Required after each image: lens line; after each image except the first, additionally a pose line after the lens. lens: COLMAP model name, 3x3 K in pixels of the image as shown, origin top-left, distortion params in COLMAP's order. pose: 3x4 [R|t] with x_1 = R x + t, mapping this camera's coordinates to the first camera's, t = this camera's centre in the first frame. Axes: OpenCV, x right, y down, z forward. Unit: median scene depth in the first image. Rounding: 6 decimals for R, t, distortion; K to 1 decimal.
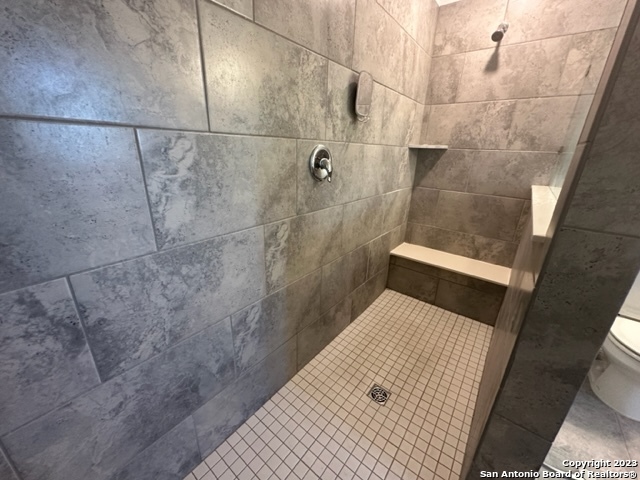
lens RADIAL K [[257.1, 0, 317.8], [0, 257.1, 239.0], [0, 0, 1]] dist [-0.004595, 0.001044]
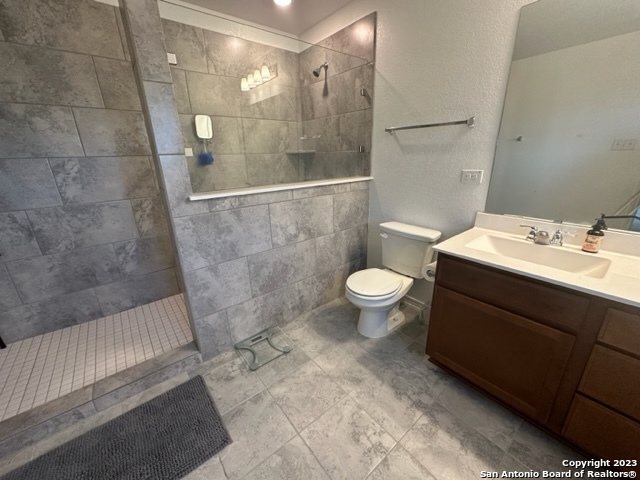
lens RADIAL K [[257.1, 0, 317.6], [0, 257.1, 239.4], [0, 0, 1]] dist [-0.004595, 0.001044]
pose [[0.972190, 0.014768, -0.233729, 1.941689], [-0.020061, 0.999593, -0.020287, 0.307167], [0.233334, 0.024412, 0.972090, -0.692037]]
